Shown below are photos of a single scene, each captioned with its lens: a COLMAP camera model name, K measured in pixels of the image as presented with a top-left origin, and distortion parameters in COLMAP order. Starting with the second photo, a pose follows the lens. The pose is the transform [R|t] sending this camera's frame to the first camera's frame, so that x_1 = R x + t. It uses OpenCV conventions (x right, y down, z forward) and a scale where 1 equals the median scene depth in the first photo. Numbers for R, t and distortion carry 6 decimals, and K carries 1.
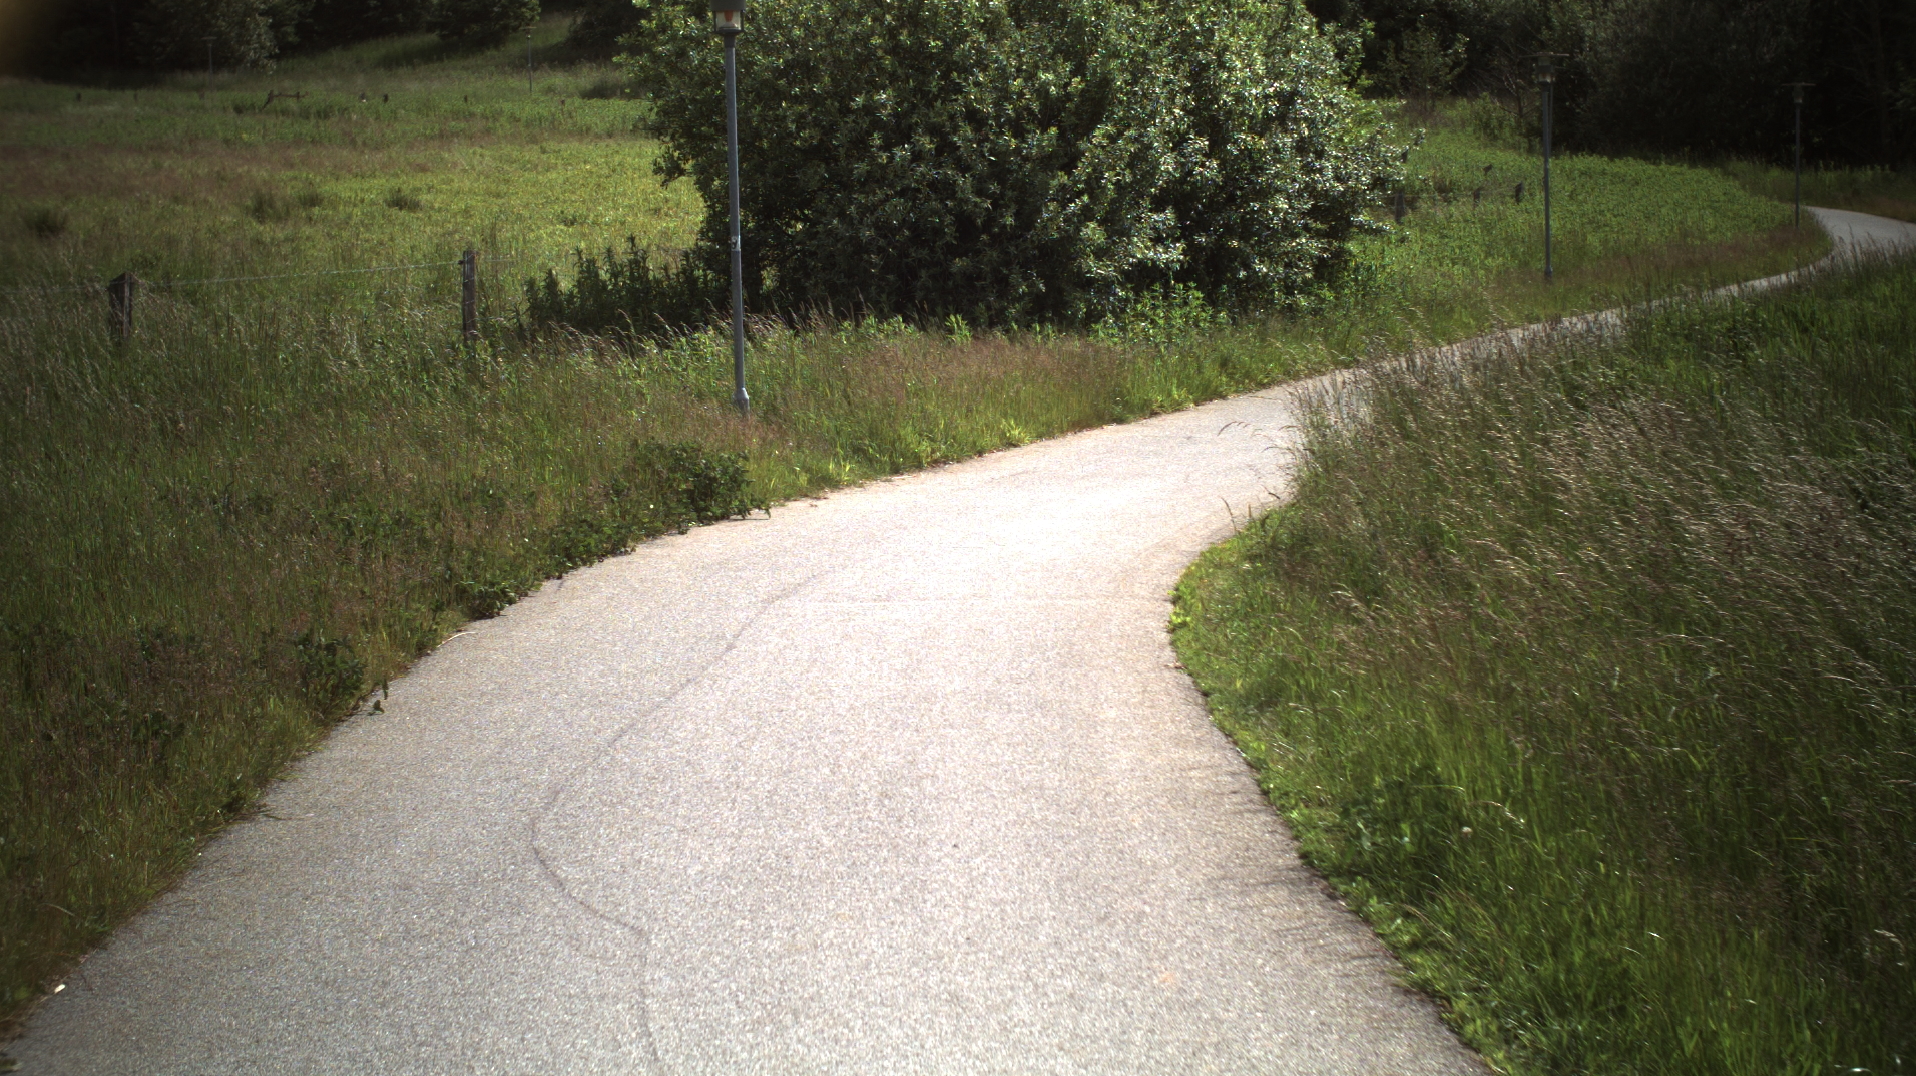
lens RADIAL K [[3415.2, 0, 958.0], [0, 3415.2, 538.0], [0, 0, 1]] dist [-0.282178, 0.237399]
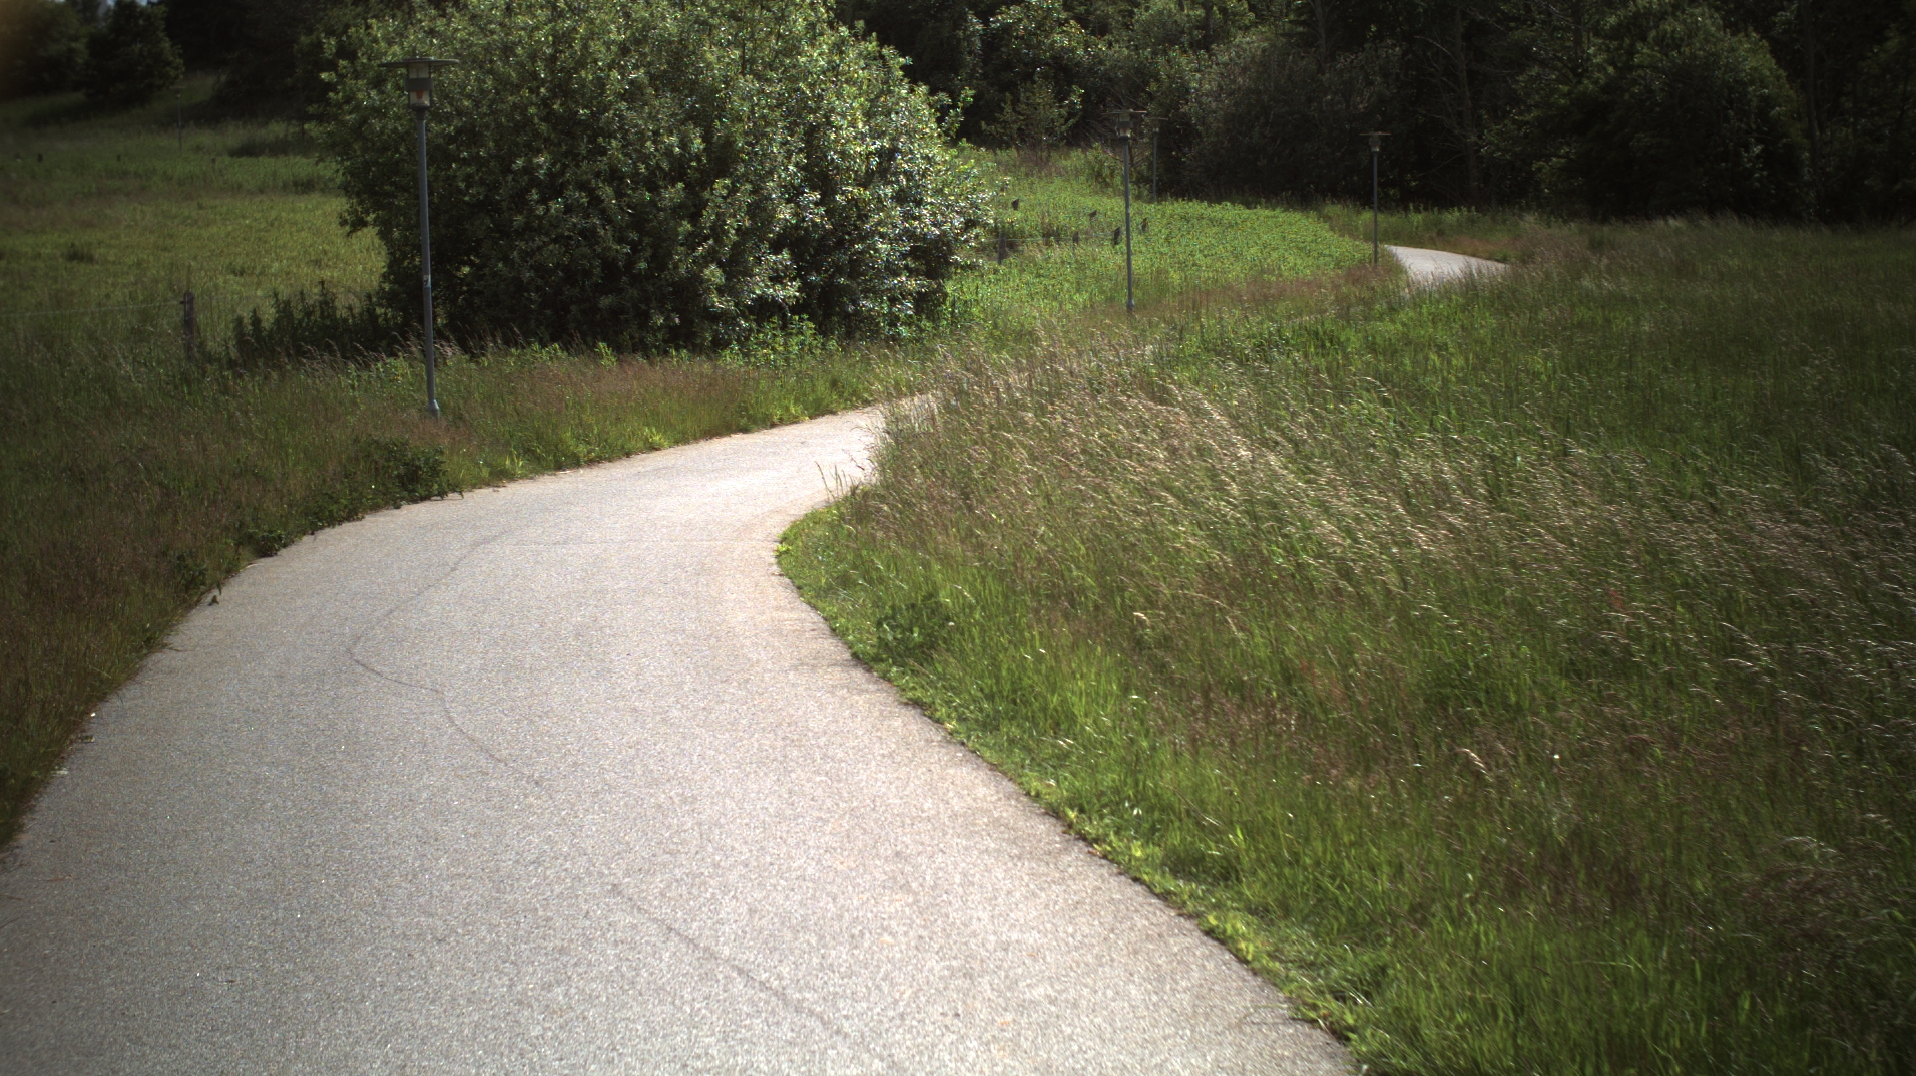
lens RADIAL K [[3415.2, 0, 958.0], [0, 3415.2, 538.0], [0, 0, 1]] dist [-0.282178, 0.237399]
pose [[0.994214, -0.015072, 0.106359, -0.004768], [0.016653, 0.999763, -0.013990, 0.018904], [-0.106123, 0.015680, 0.994229, -0.166942]]
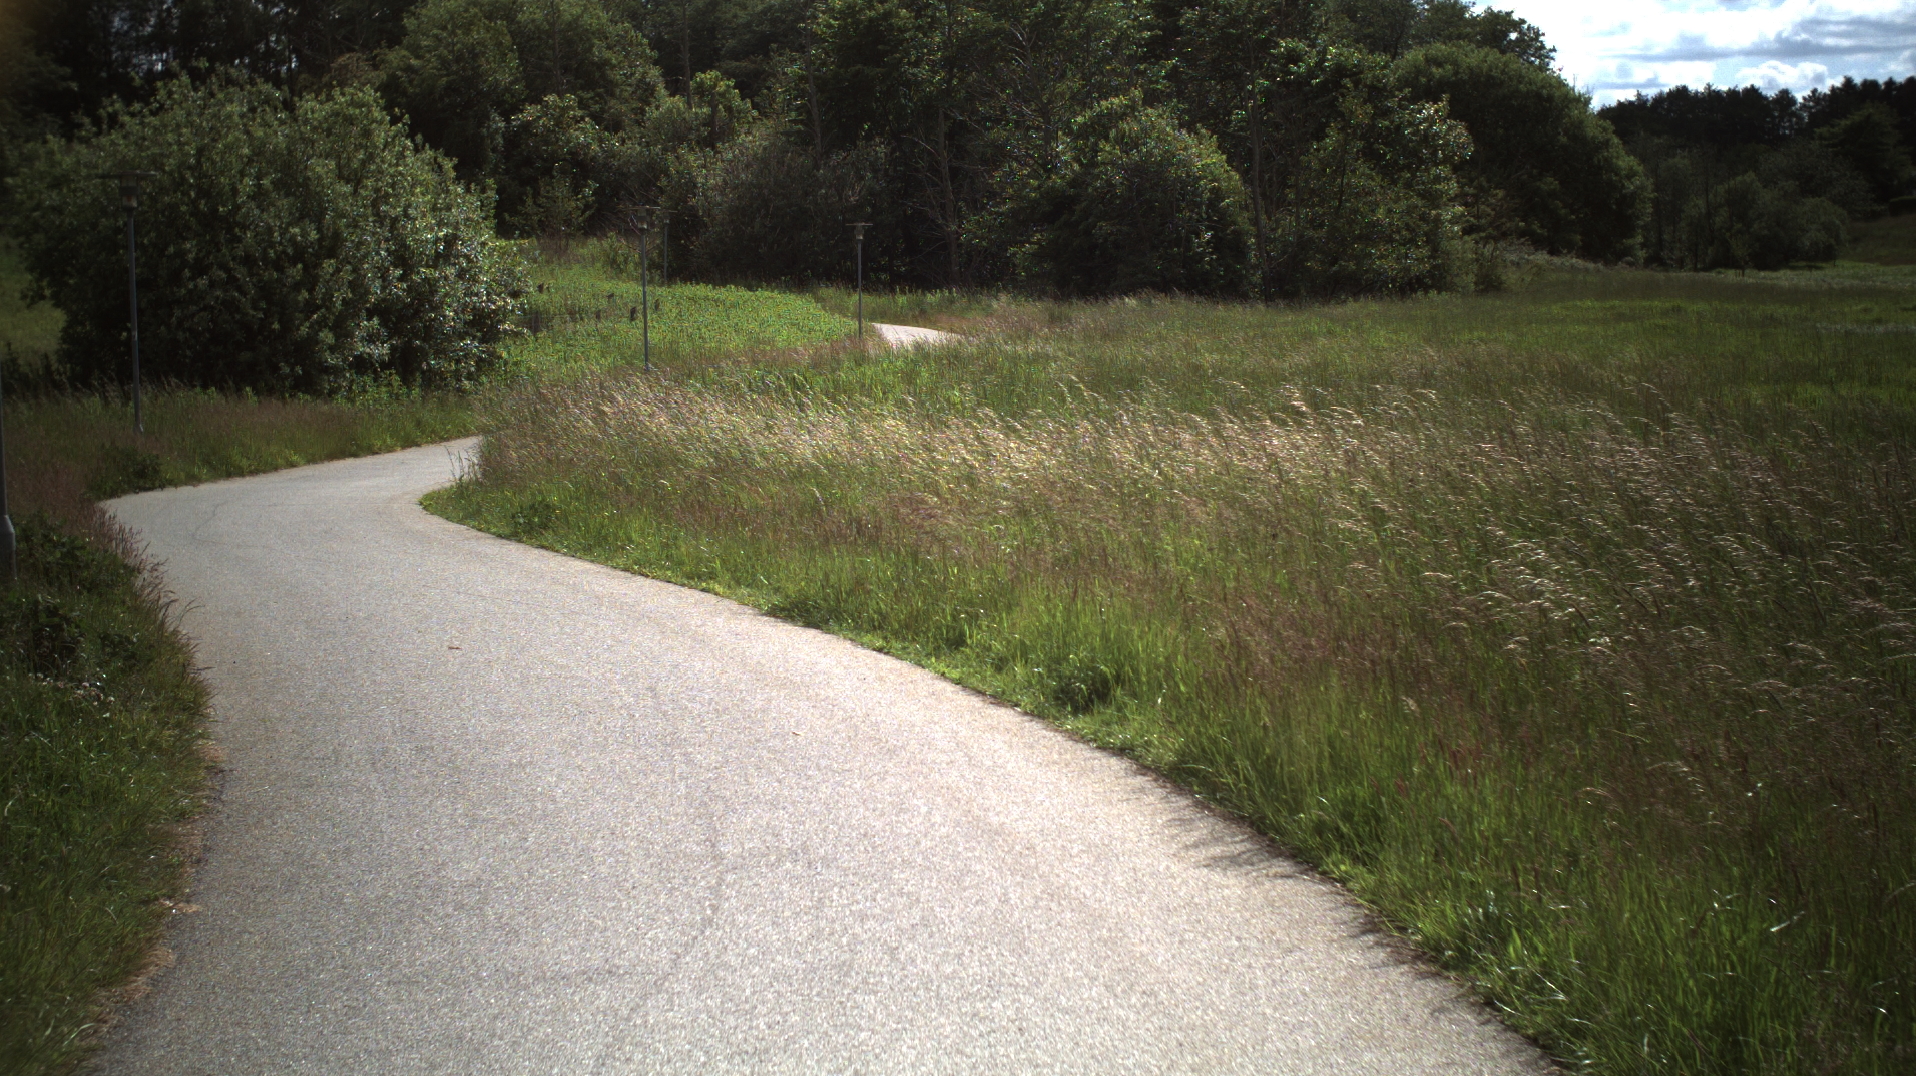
lens RADIAL K [[3415.2, 0, 958.0], [0, 3415.2, 538.0], [0, 0, 1]] dist [-0.282178, 0.237399]
pose [[0.968646, -0.020244, 0.247619, -0.061759], [0.030221, 0.998874, -0.036558, 0.060946], [-0.246600, 0.042895, 0.968168, -0.493370]]
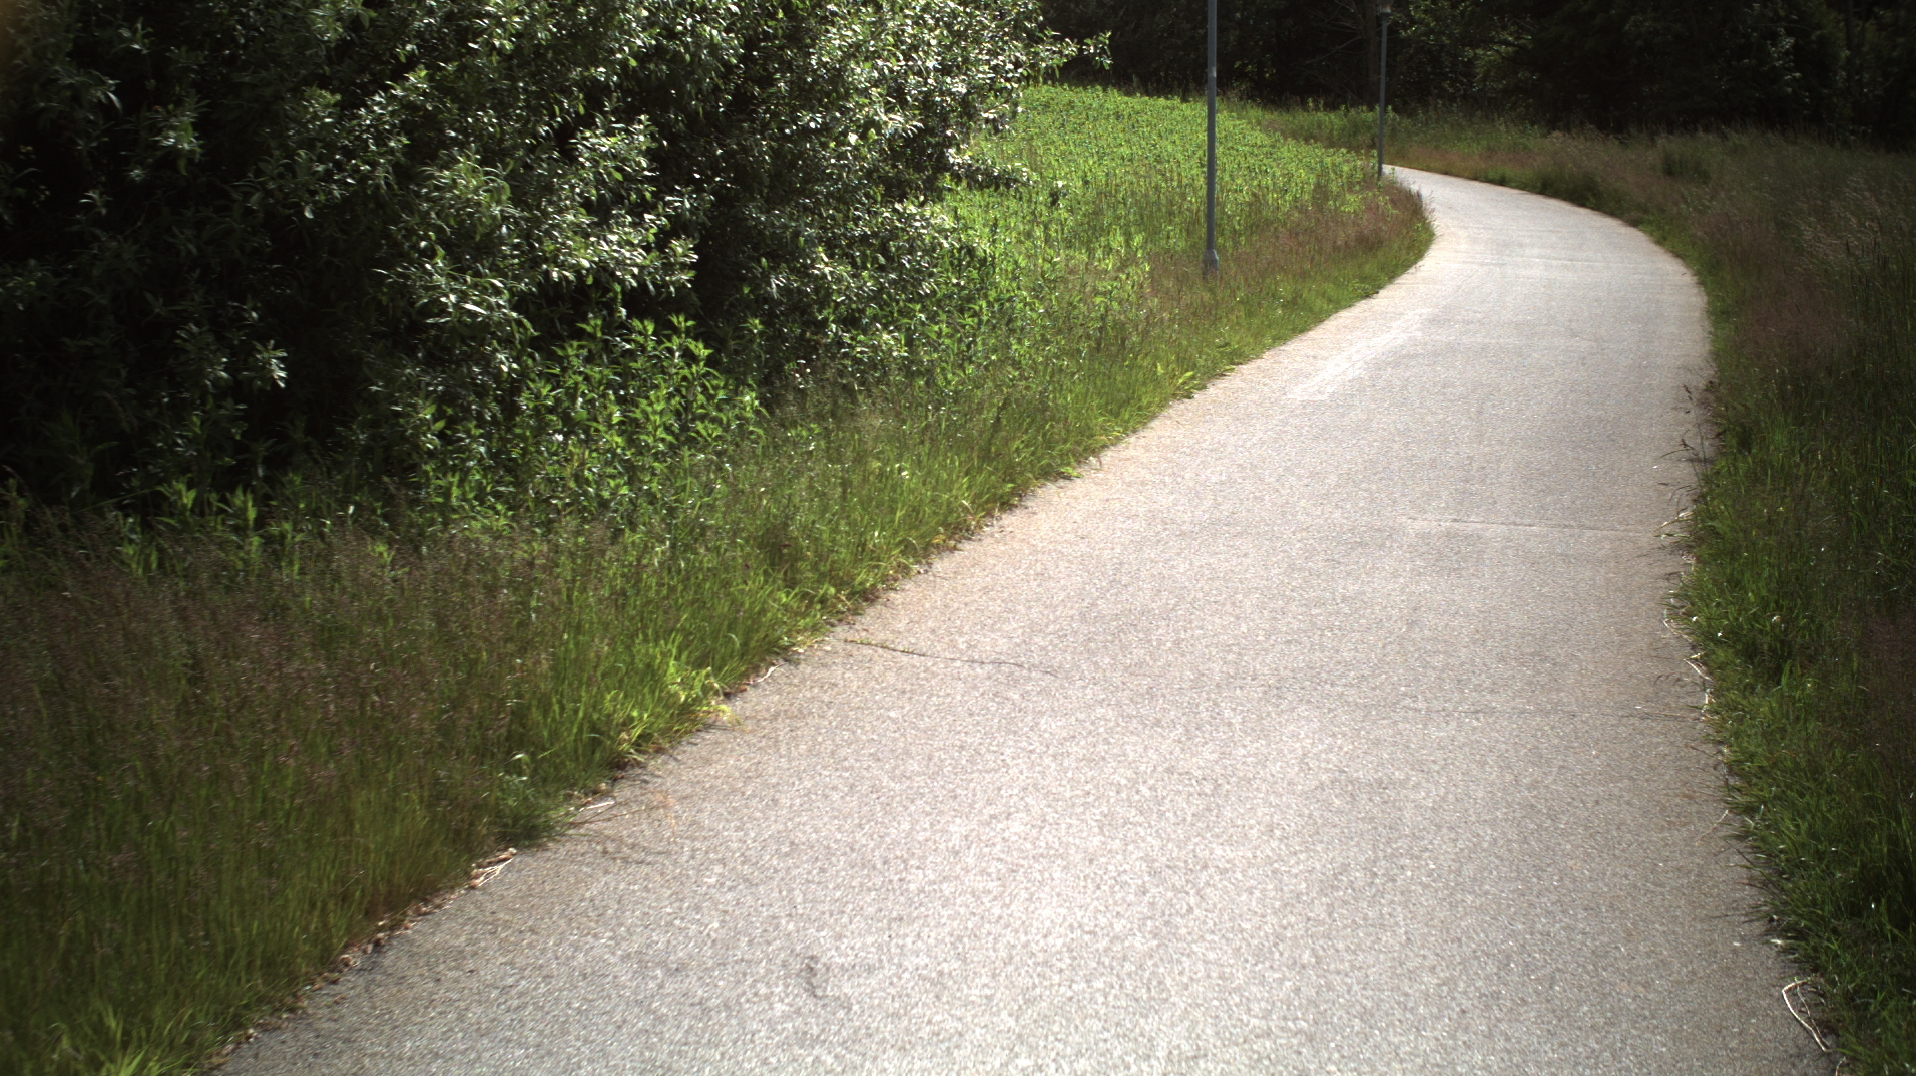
lens RADIAL K [[3415.2, 0, 958.0], [0, 3415.2, 538.0], [0, 0, 1]] dist [-0.282178, 0.237399]
pose [[0.978043, 0.003148, 0.208380, 0.021083], [-0.006679, 0.999846, 0.016248, -0.059460], [-0.208296, -0.017283, 0.977913, 0.650662]]
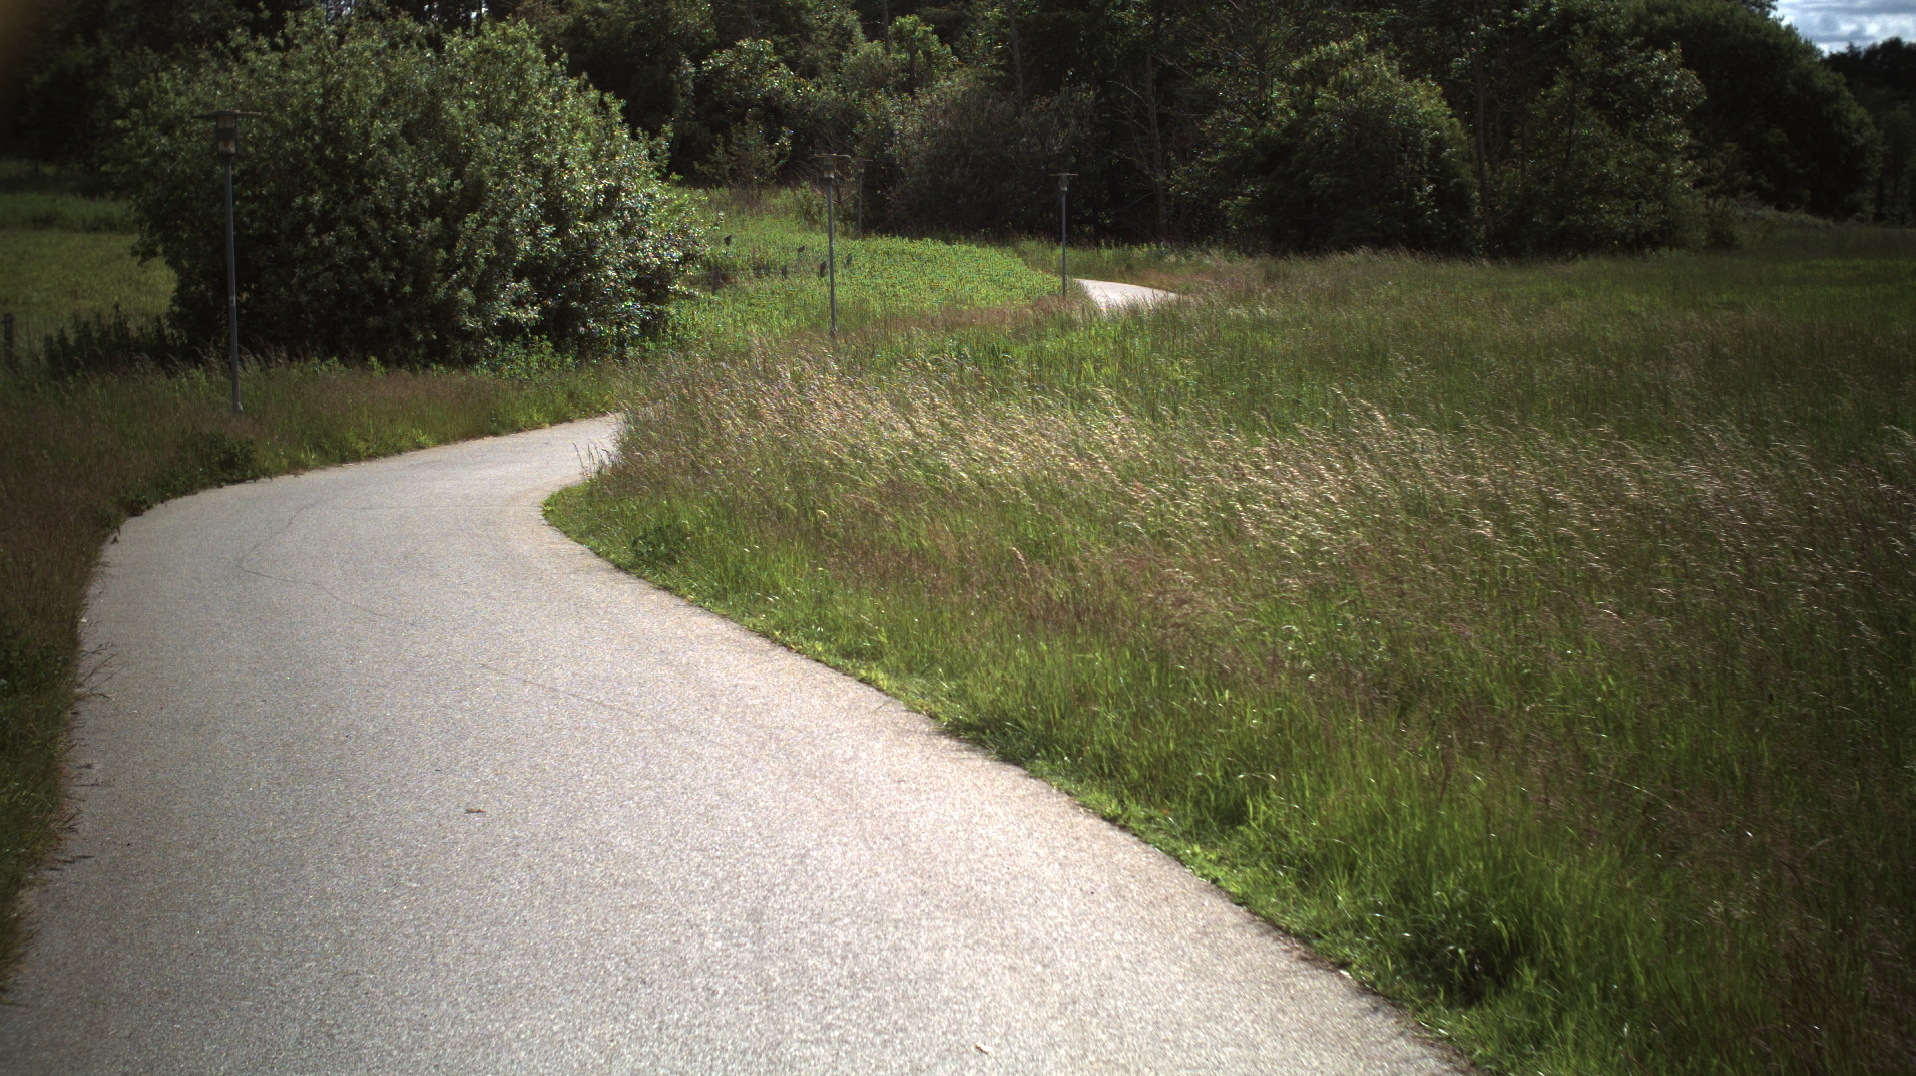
lens RADIAL K [[3415.2, 0, 958.0], [0, 3415.2, 538.0], [0, 0, 1]] dist [-0.282178, 0.237399]
pose [[0.981580, -0.016656, 0.190324, -0.027360], [0.021510, 0.999493, -0.023470, 0.039179], [-0.189837, 0.027132, 0.981441, -0.331652]]
